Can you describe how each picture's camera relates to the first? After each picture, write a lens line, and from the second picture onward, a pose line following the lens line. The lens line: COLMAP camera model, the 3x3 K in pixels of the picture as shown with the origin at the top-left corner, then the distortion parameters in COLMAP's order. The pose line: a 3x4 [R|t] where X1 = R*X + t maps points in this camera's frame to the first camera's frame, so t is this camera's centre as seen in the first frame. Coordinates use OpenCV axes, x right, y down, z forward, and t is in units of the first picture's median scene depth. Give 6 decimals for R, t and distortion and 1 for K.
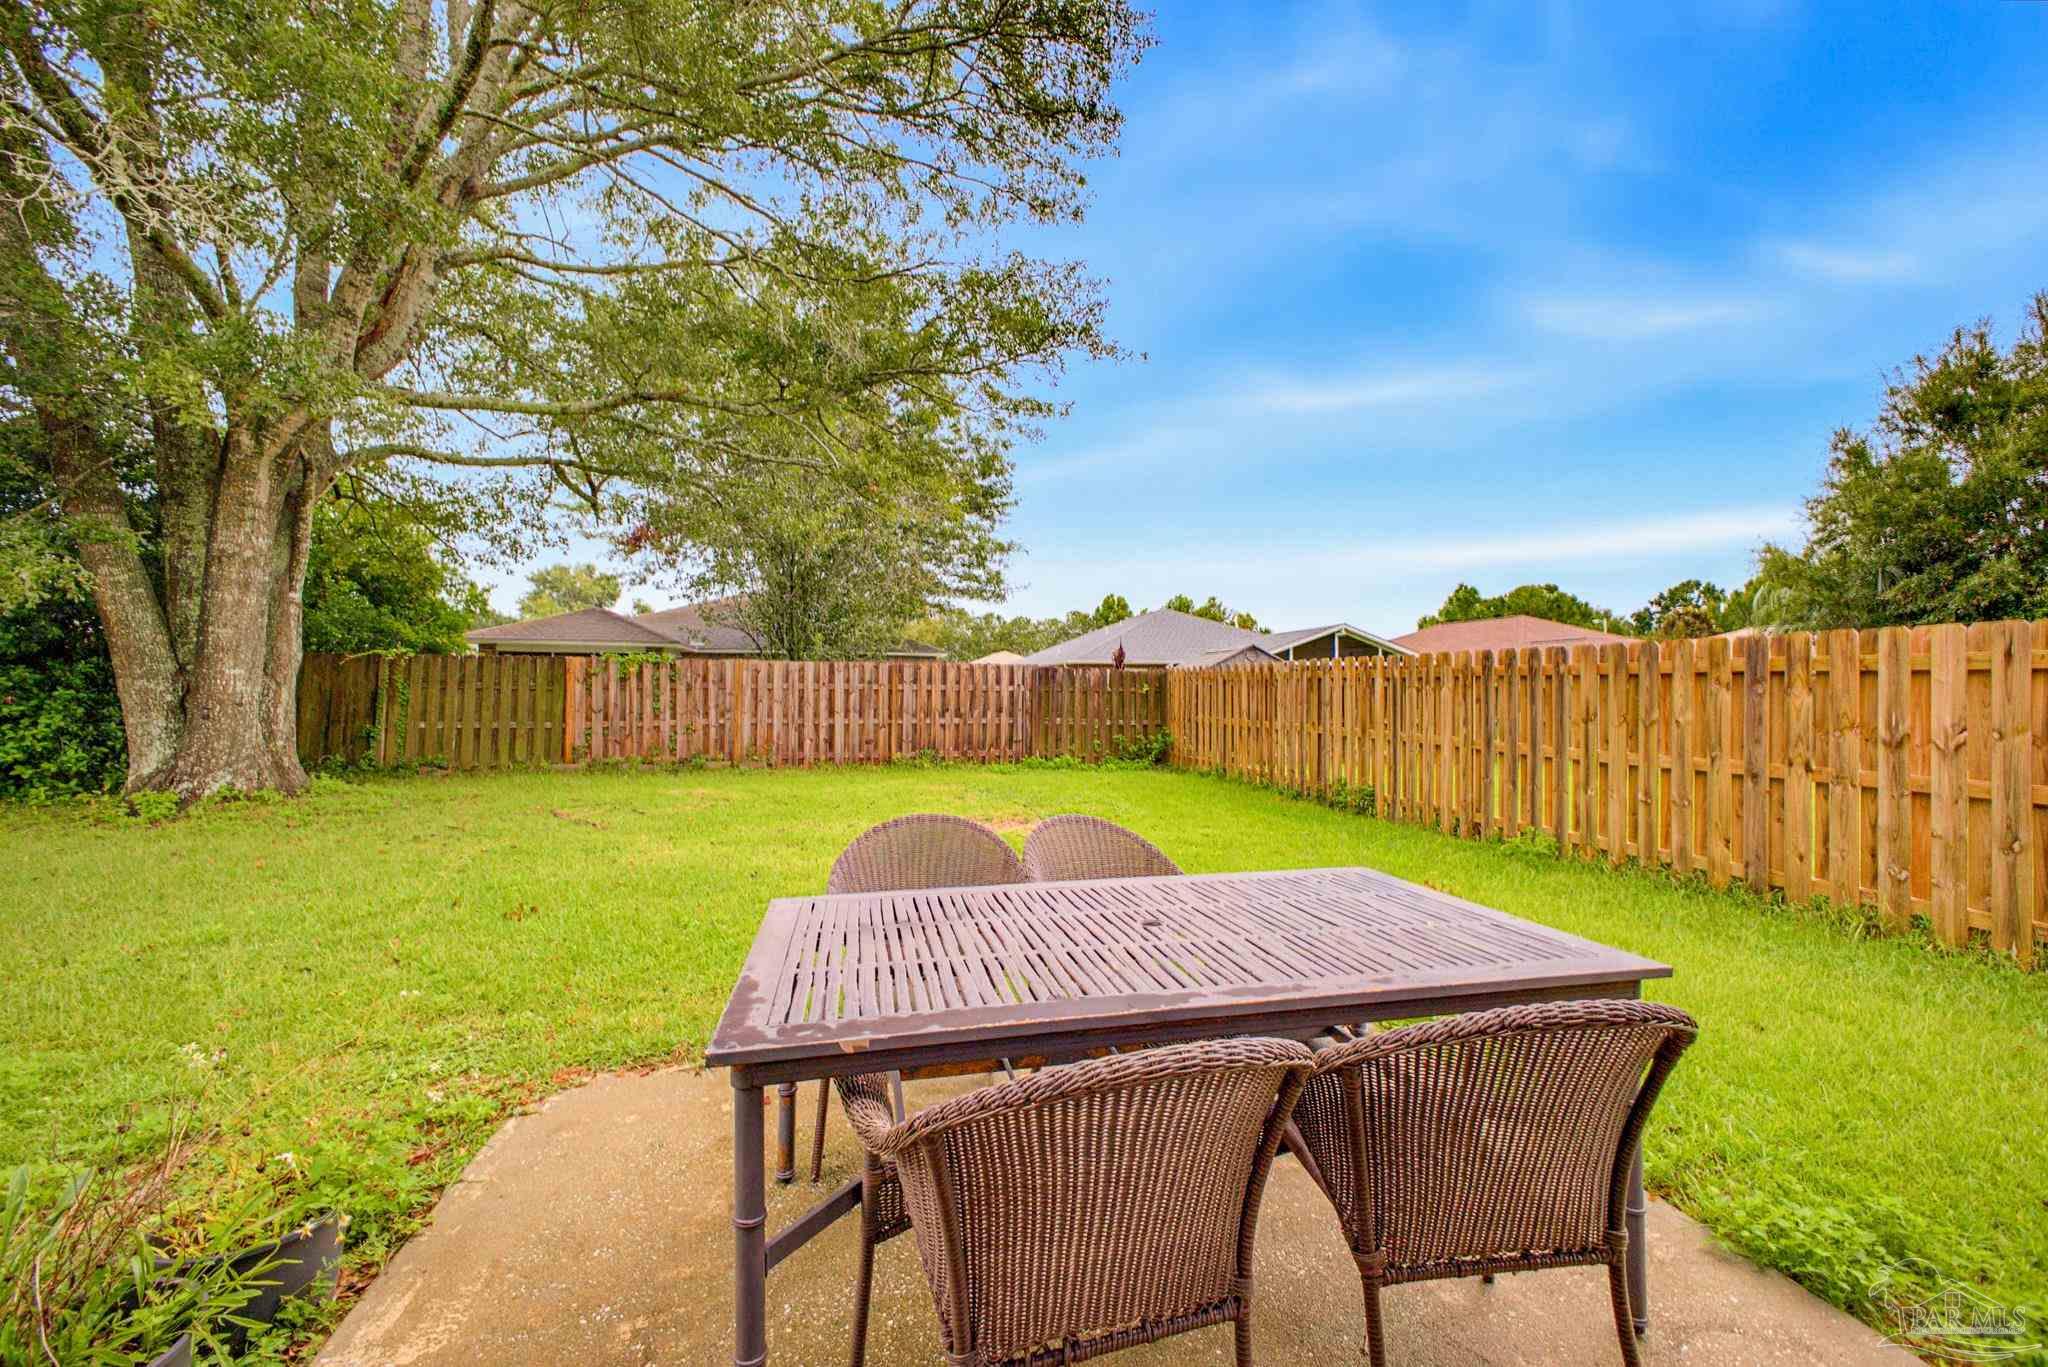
lens RADIAL K [[814.5, 0, 1024.0], [0, 814.5, 683.5], [0, 0, 1]] dist [0.013305, -0.000516]
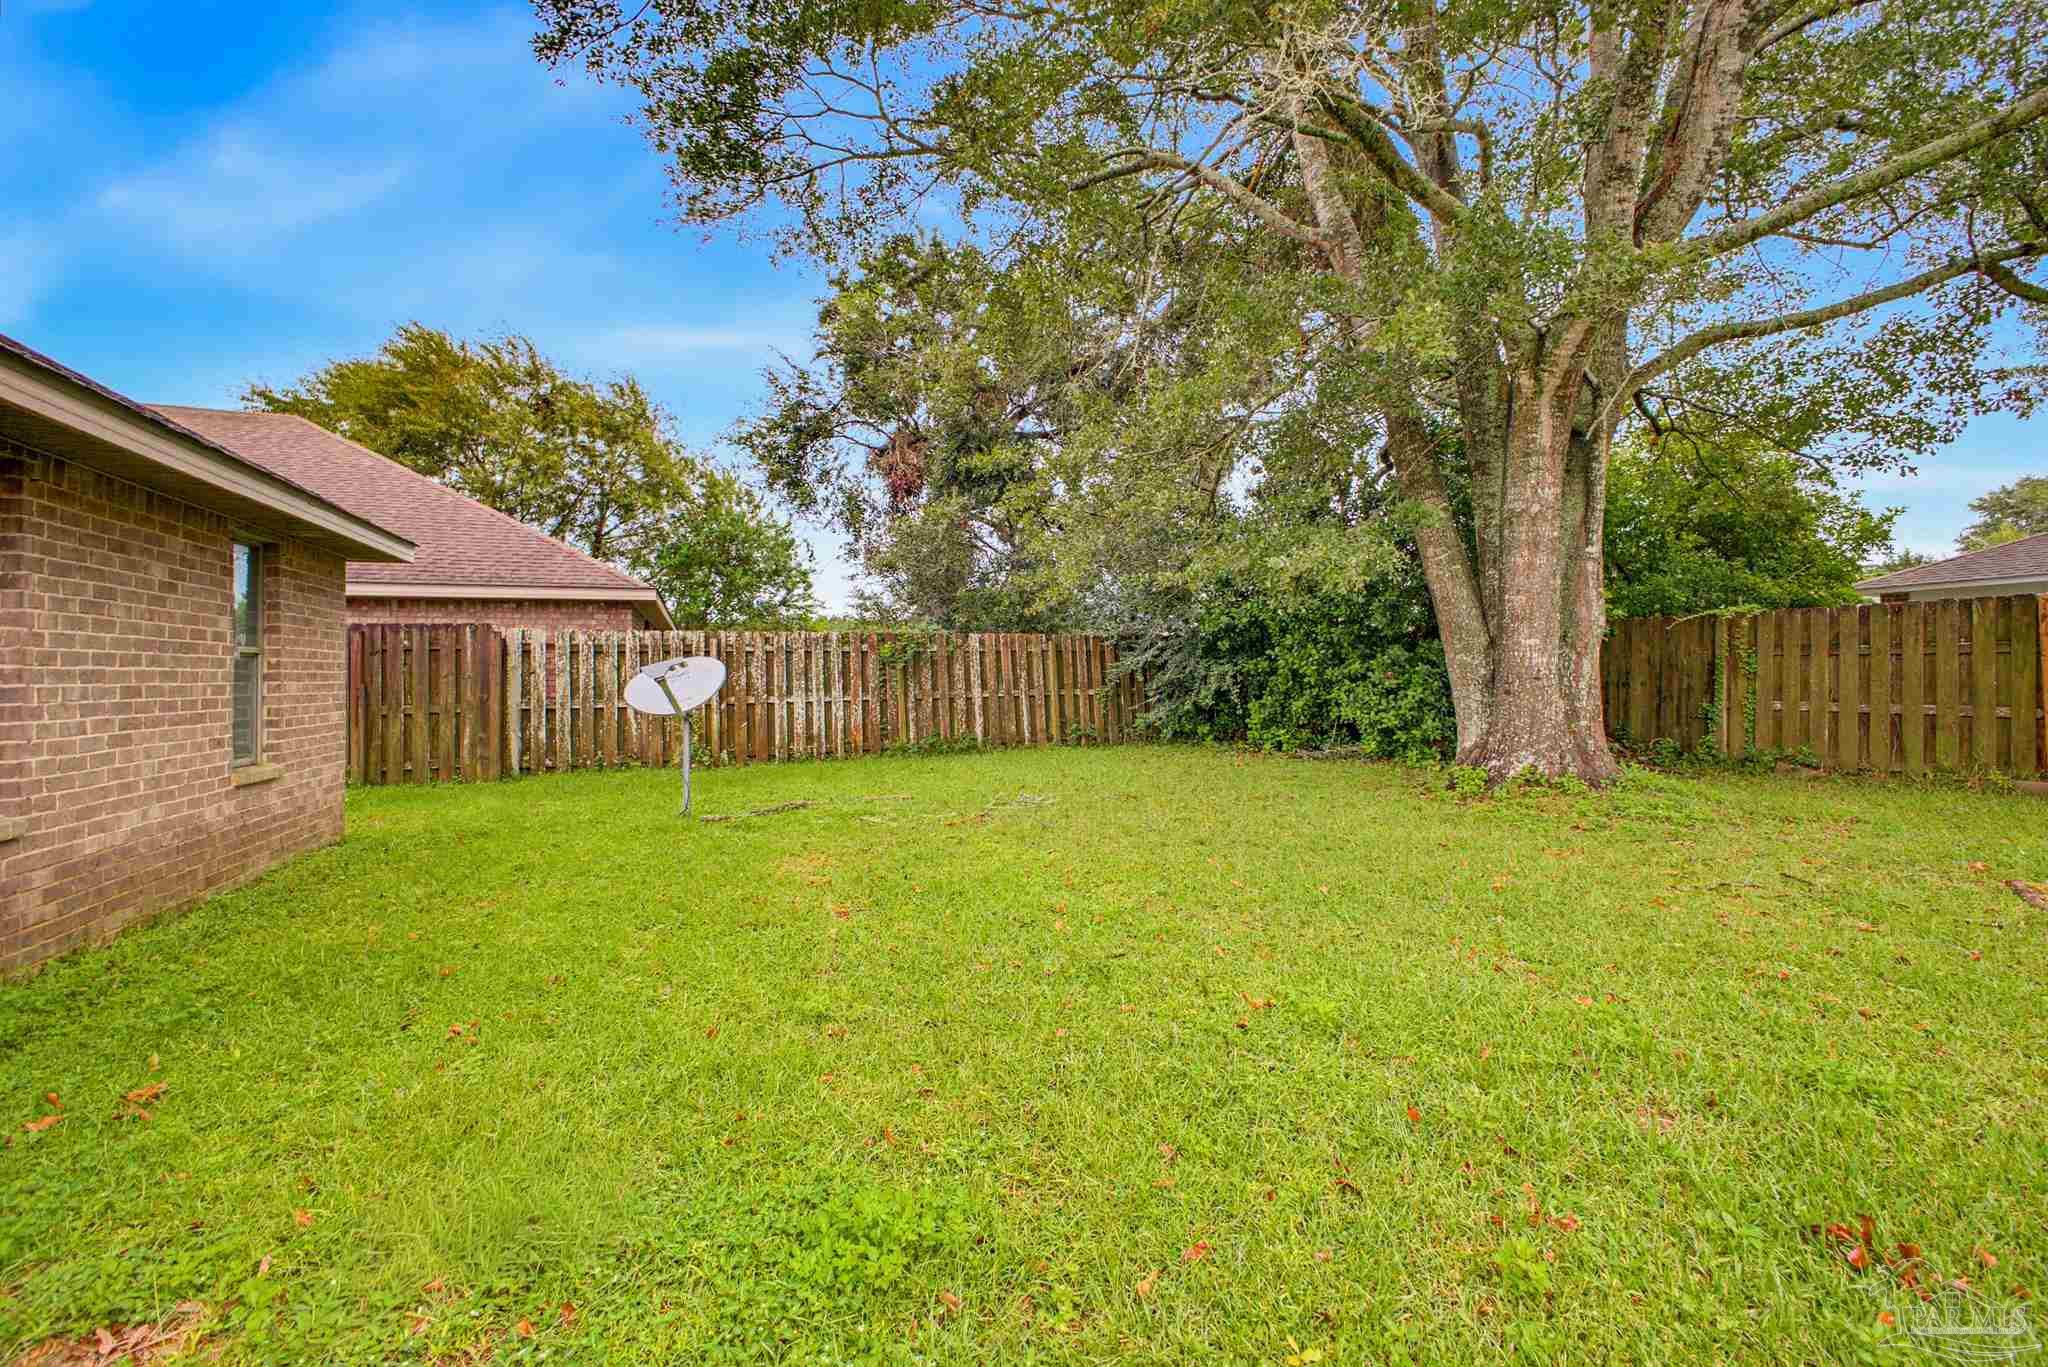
lens RADIAL K [[804.8, 0, 1044.2], [0, 804.8, 655.8], [0, 0, 1]] dist [0.003203, -0.000171]
pose [[0.162650, -0.029256, -0.986250, -0.159653], [0.028543, 0.999281, -0.024936, 0.006984], [0.986271, -0.024095, 0.163368, 0.302393]]
